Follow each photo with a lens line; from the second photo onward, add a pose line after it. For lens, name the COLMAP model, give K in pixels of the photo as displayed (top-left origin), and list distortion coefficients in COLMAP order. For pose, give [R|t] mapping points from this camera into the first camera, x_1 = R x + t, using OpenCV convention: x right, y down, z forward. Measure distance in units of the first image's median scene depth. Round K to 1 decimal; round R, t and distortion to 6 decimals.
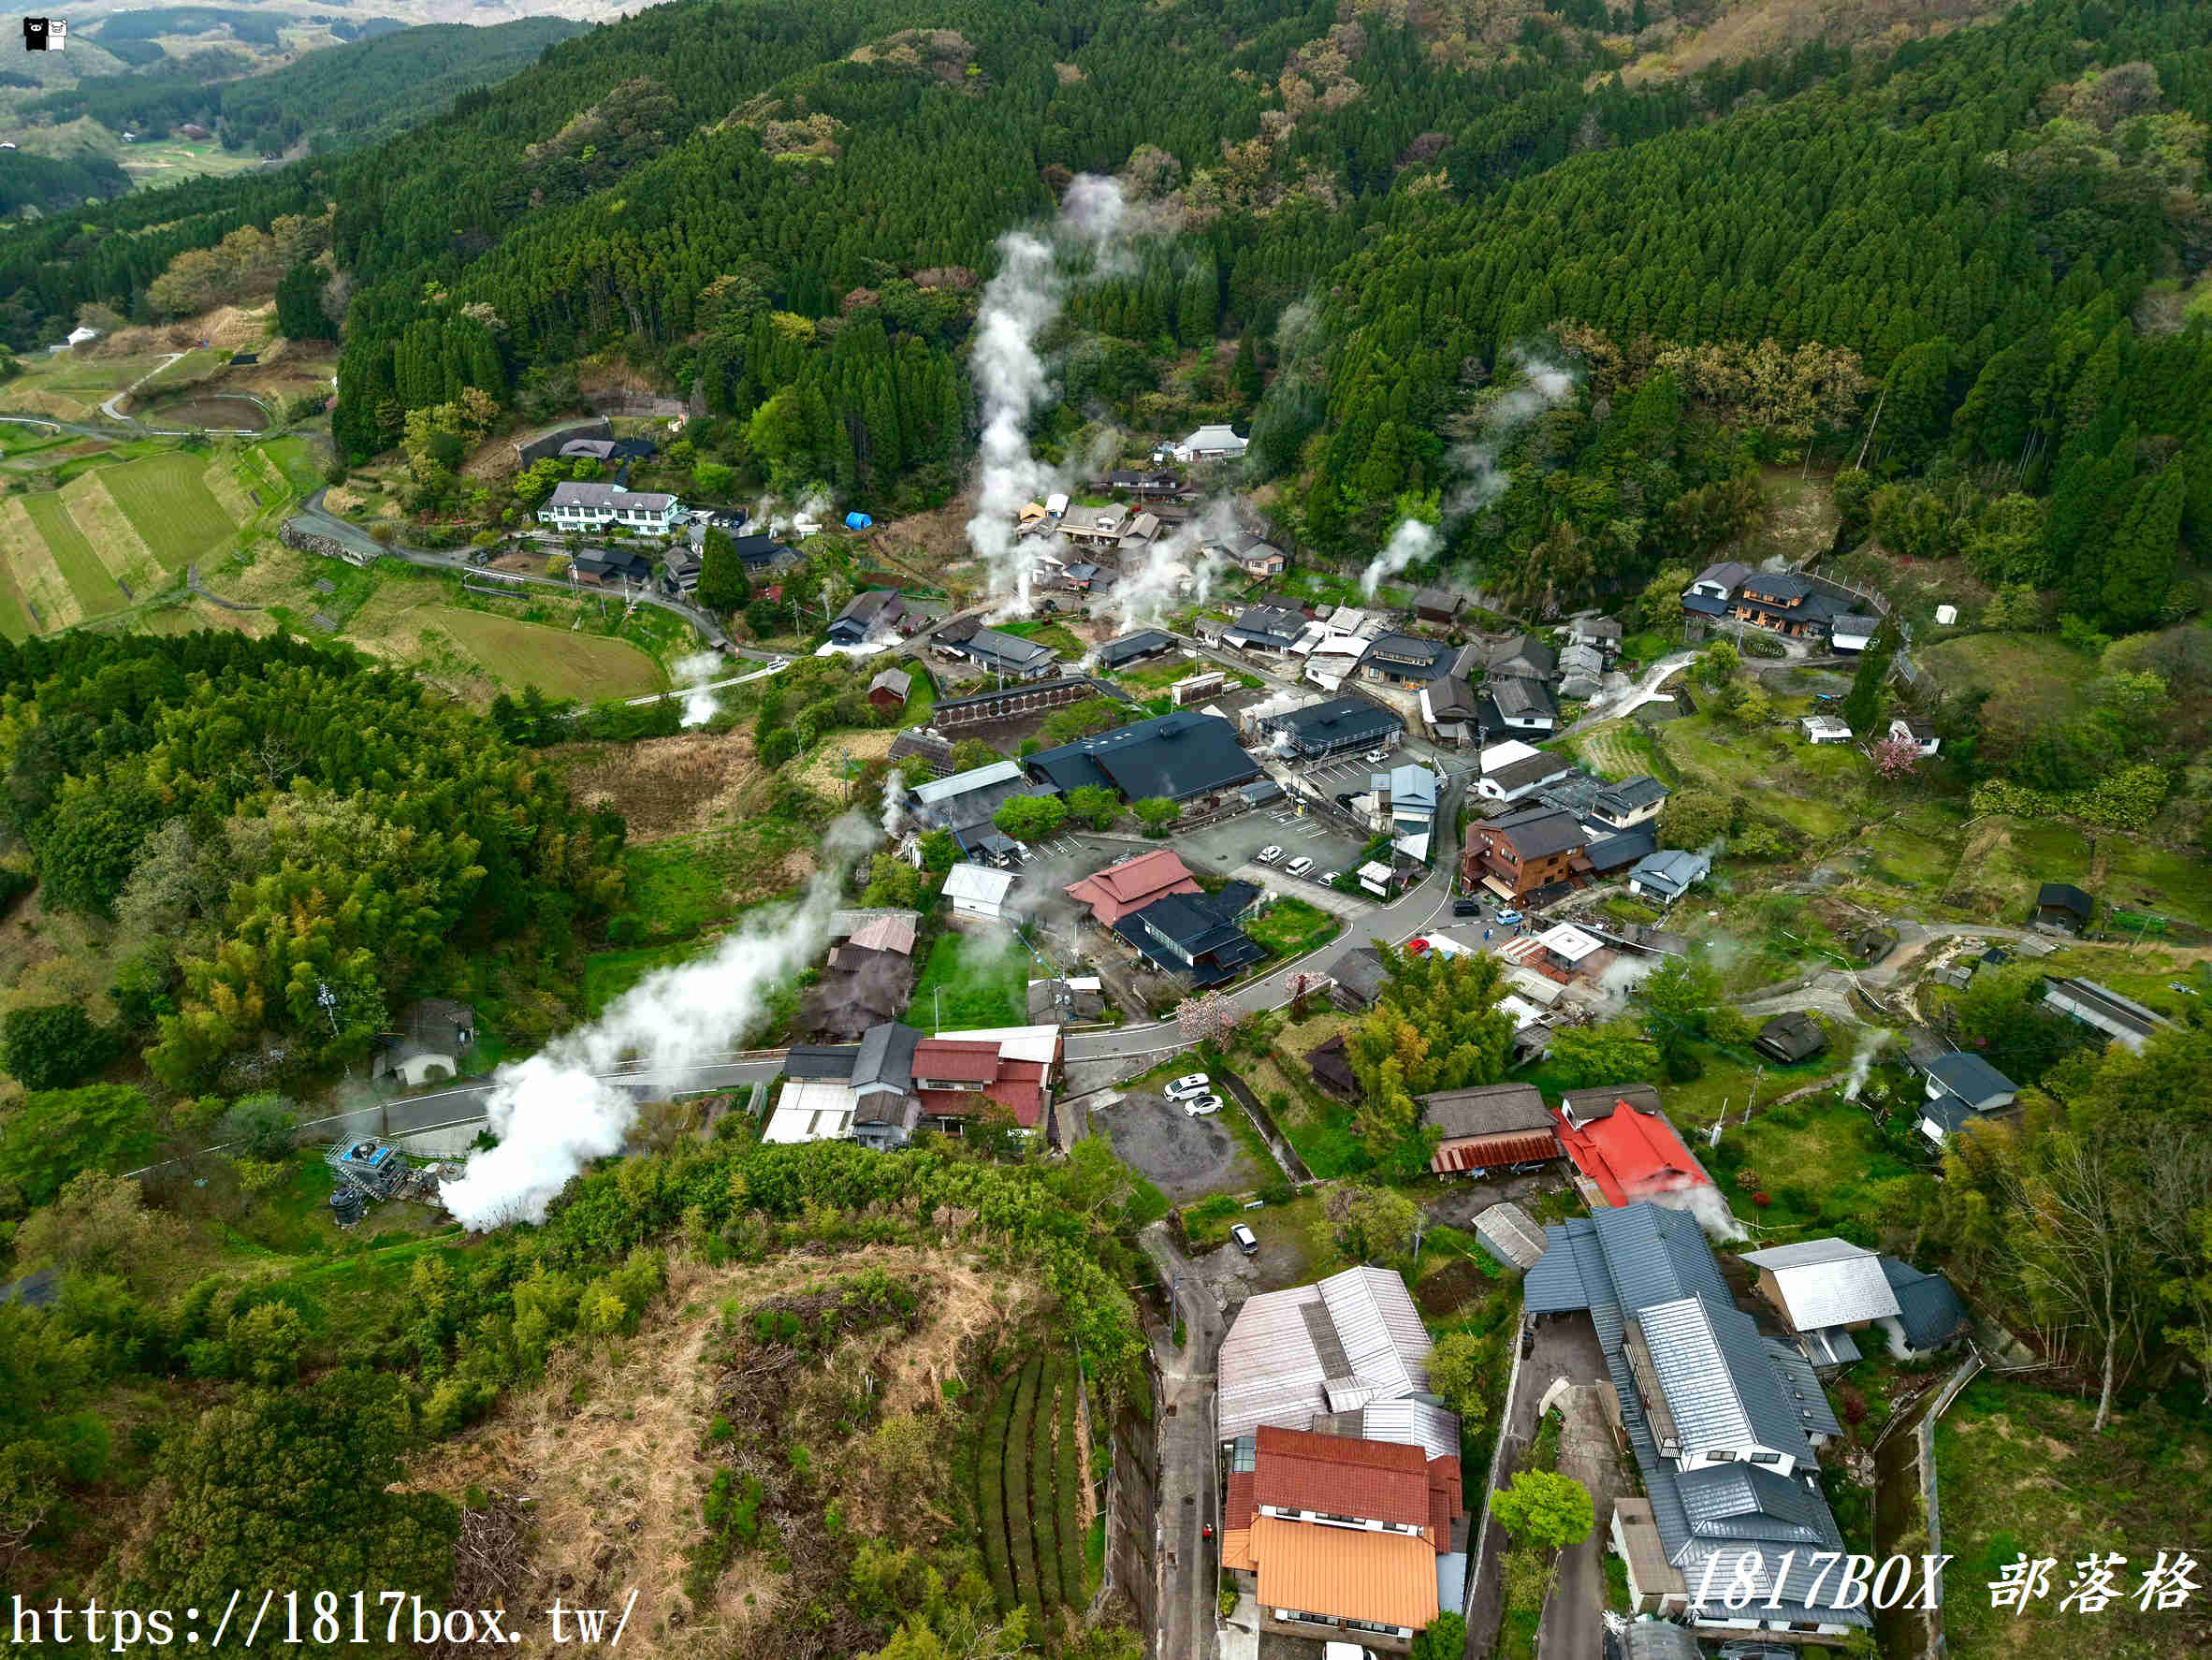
lens RADIAL K [[1482.3, 0, 1106.0], [0, 1482.3, 830.0], [0, 0, 1]] dist [0.024642, -0.016474]
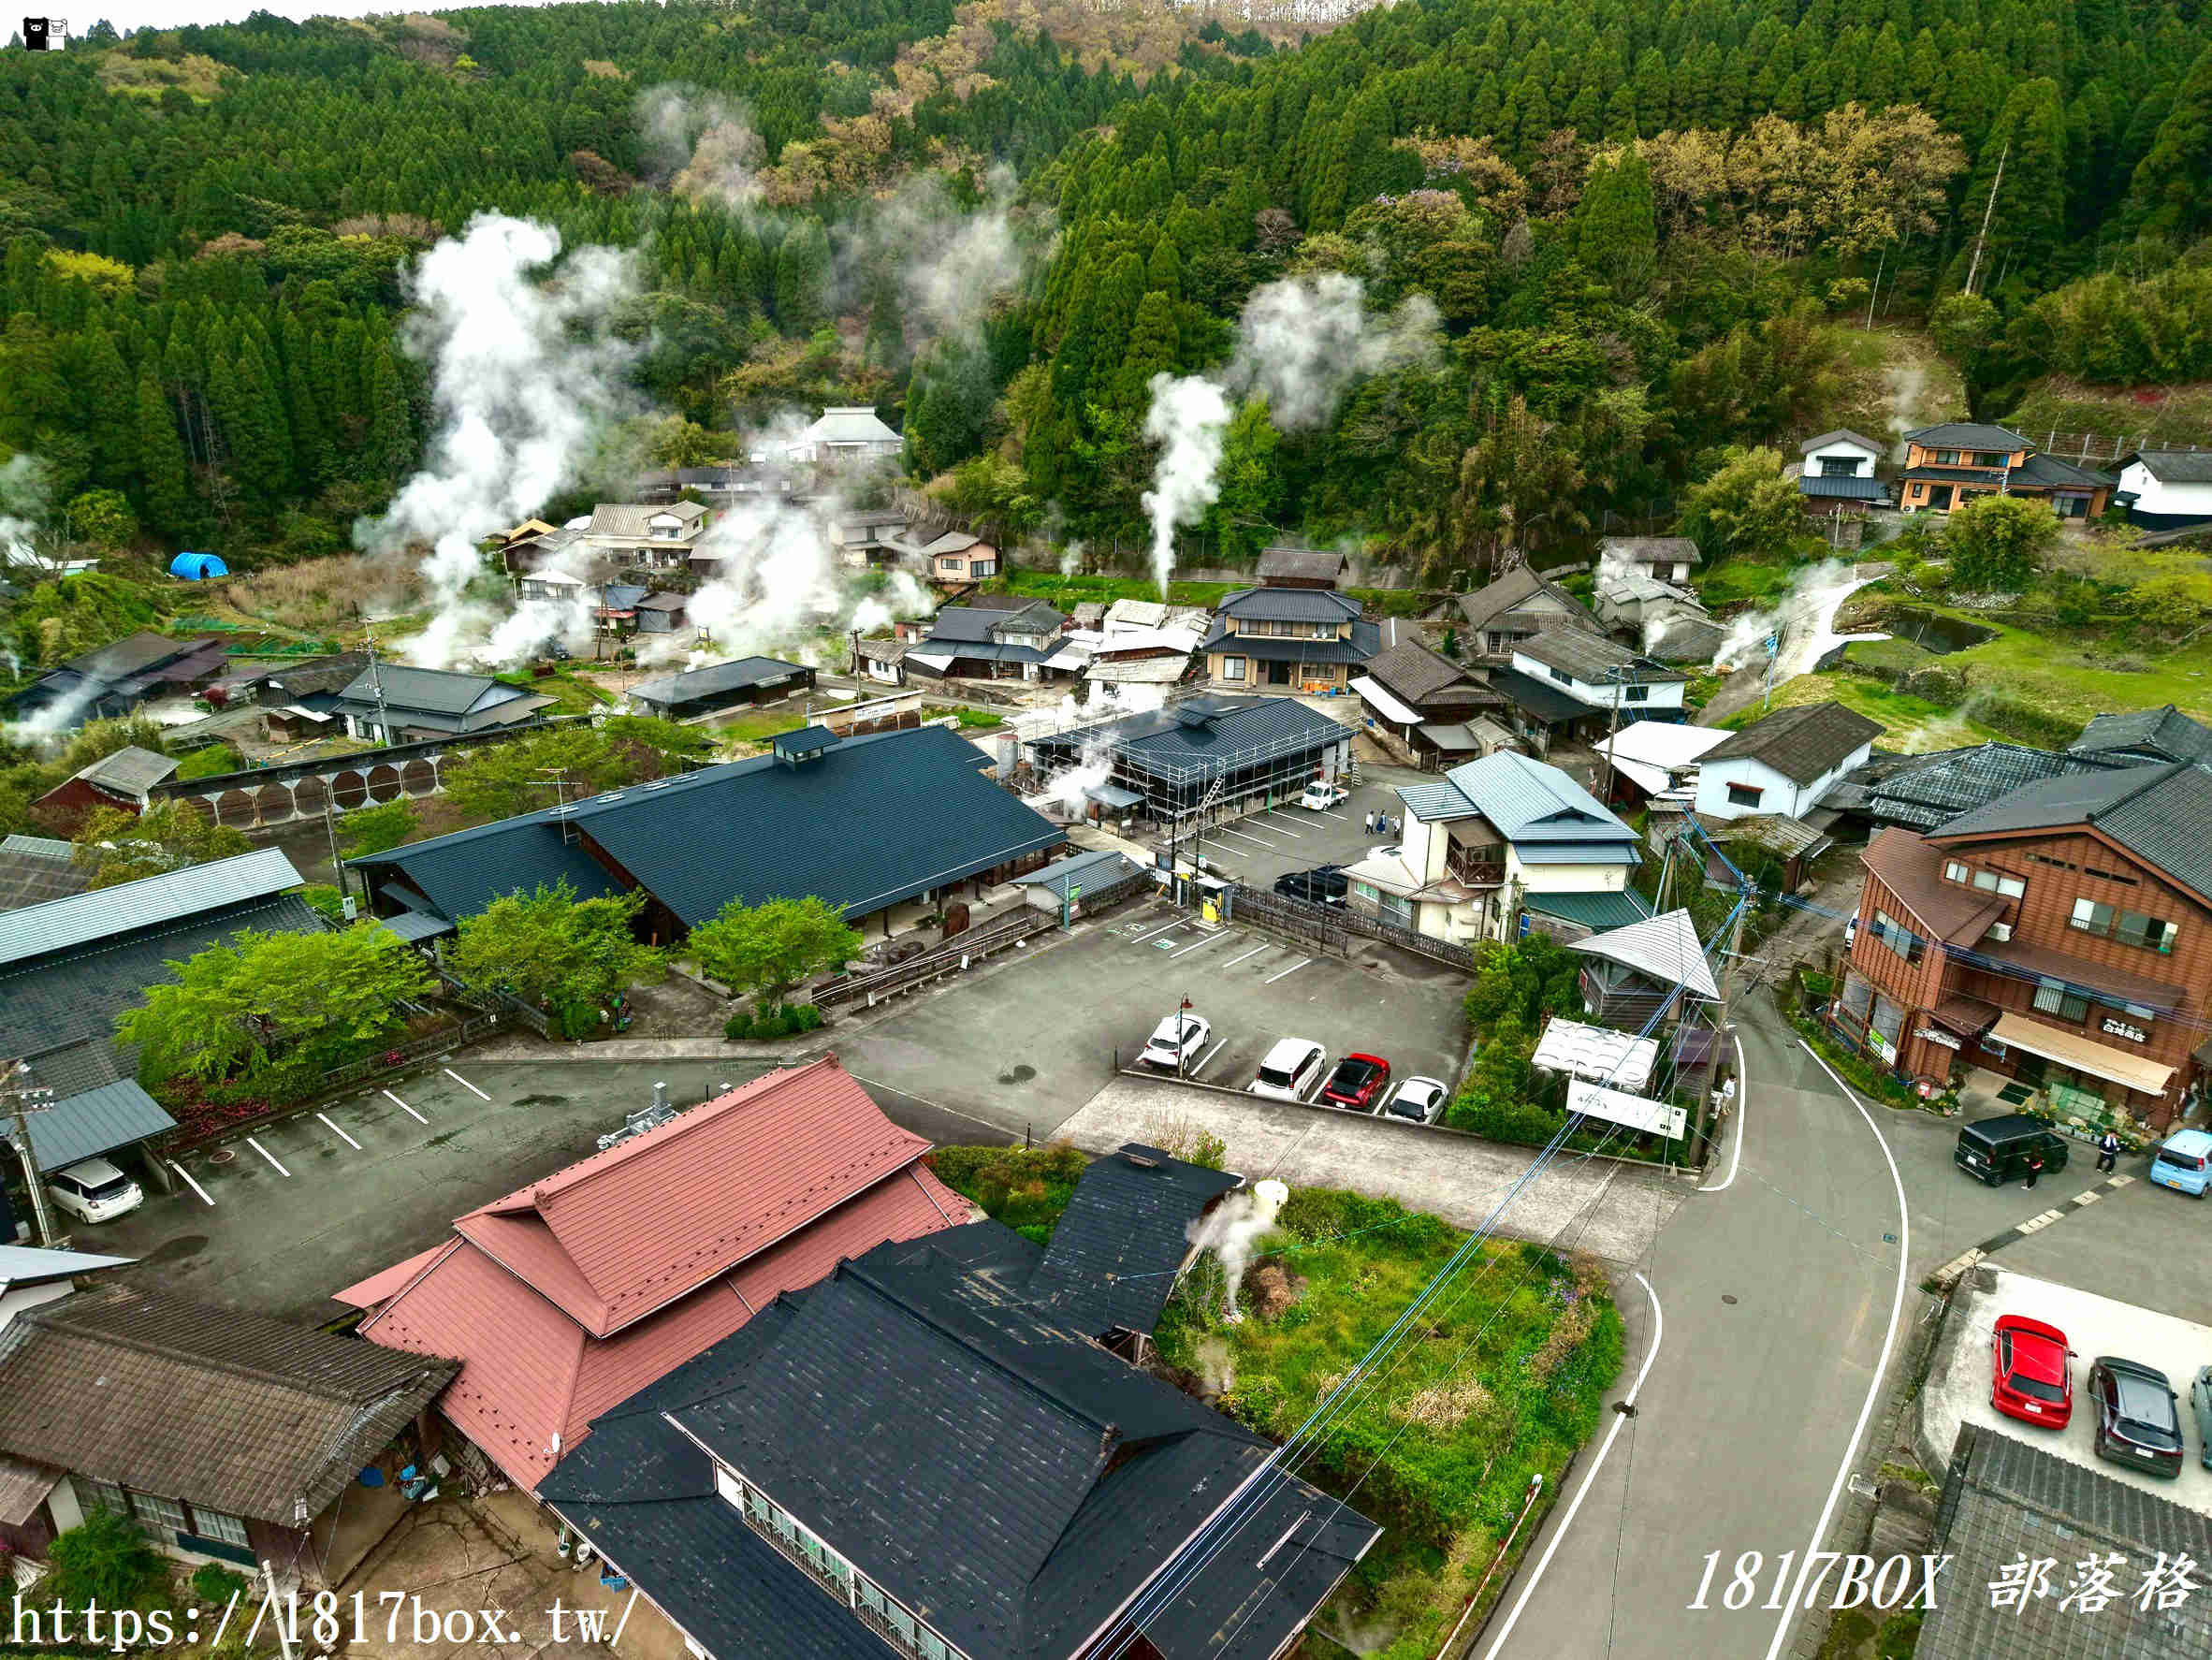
lens RADIAL K [[1456.6, 0, 1106.0], [0, 1456.6, 830.0], [0, 0, 1]] dist [0.064439, -0.067288]
pose [[0.968687, -0.079890, 0.235079, 0.026785], [0.119656, 0.979825, -0.160078, 0.015869], [-0.217548, 0.183194, 0.958704, 0.588155]]
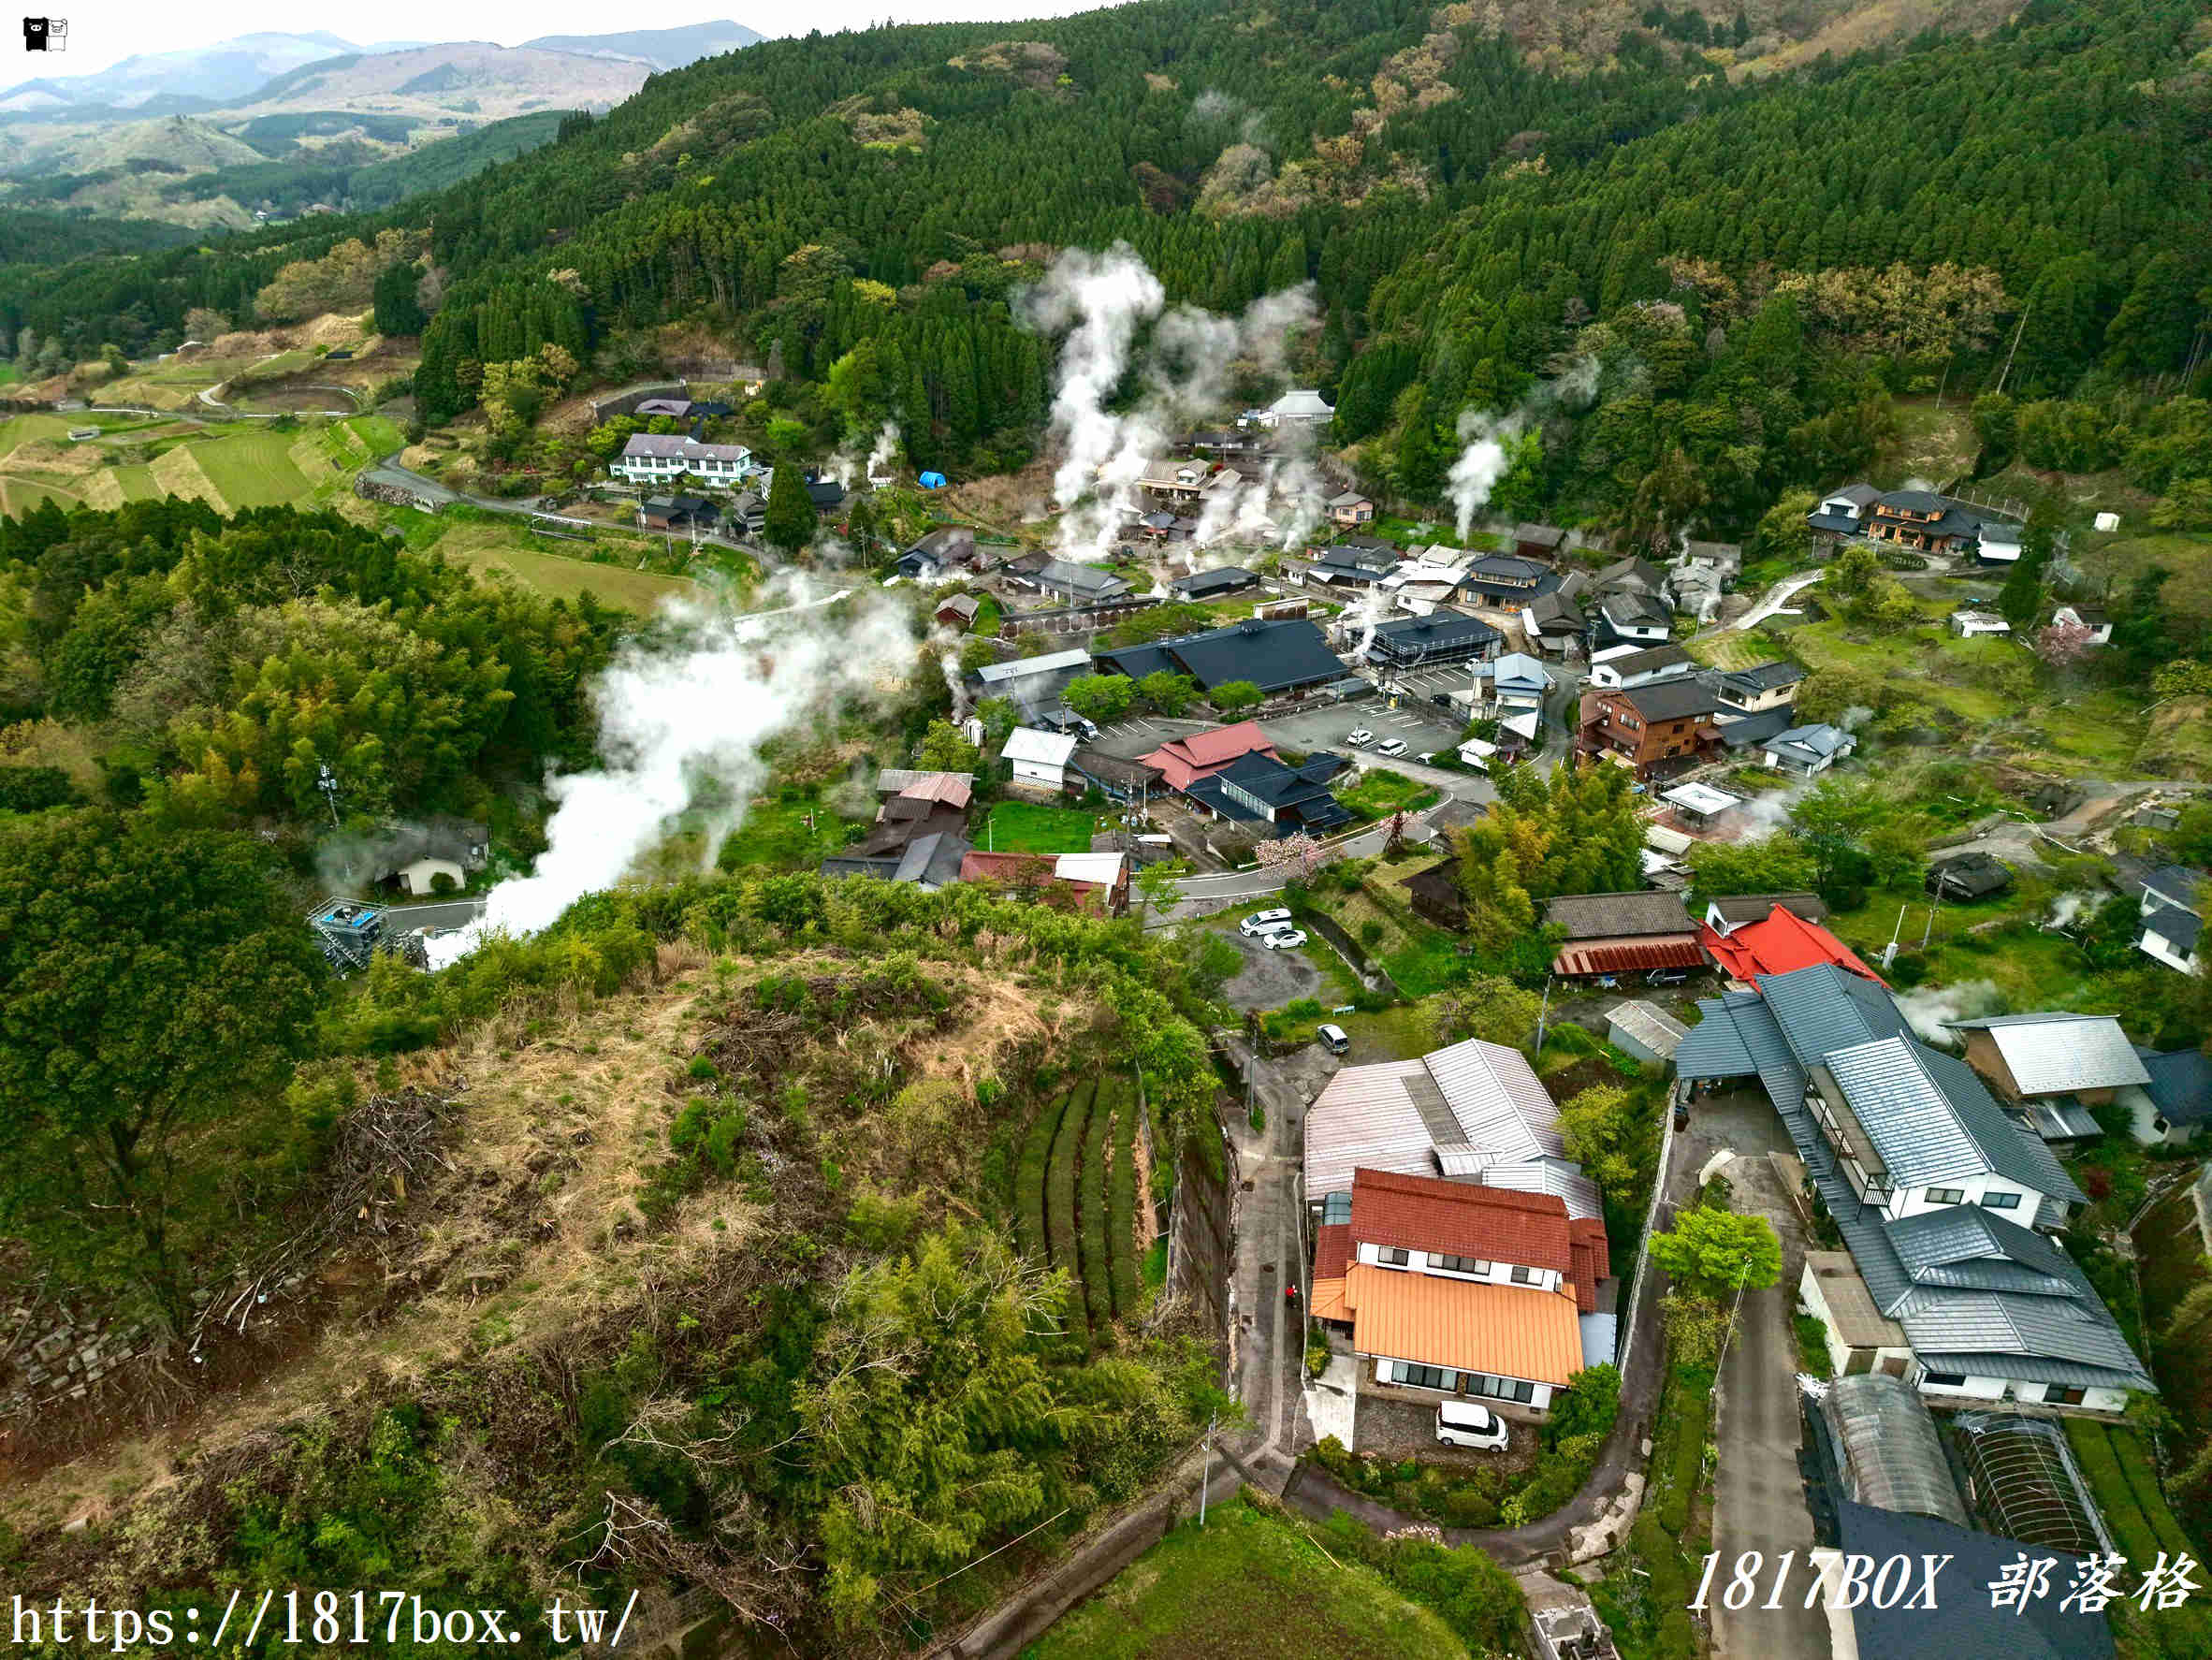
lens RADIAL K [[1482.3, 0, 1106.0], [0, 1482.3, 830.0], [0, 0, 1]] dist [0.024642, -0.016474]
pose [[0.998524, 0.024942, -0.048240, -0.000323], [-0.028159, 0.997342, -0.067201, 0.114134], [0.046436, 0.068460, 0.996573, 0.067409]]
